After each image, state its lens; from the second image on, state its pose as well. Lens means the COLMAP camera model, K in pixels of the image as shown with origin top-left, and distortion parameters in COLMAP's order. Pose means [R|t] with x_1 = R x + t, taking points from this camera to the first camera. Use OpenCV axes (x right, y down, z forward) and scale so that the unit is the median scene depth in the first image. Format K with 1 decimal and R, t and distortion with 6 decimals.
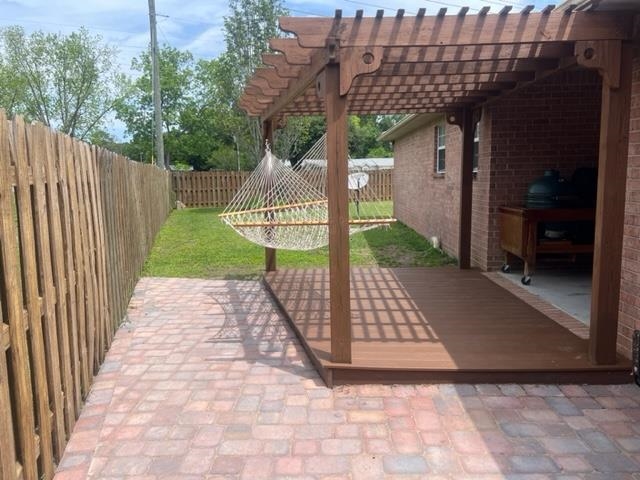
lens RADIAL K [[483.2, 0, 319.9], [0, 483.2, 244.9], [0, 0, 1]] dist [0.051880, -0.055634]
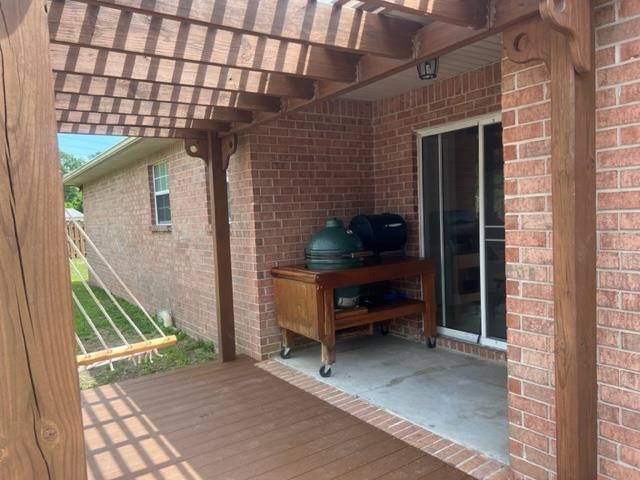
lens RADIAL K [[483.2, 0, 320.7], [0, 483.2, 242.2], [0, 0, 1]] dist [0.051880, -0.055634]
pose [[0.810392, -0.041464, 0.584419, 0.006609], [0.105869, 0.991436, -0.076462, -0.054620], [-0.576244, 0.123836, 0.807841, 0.359272]]
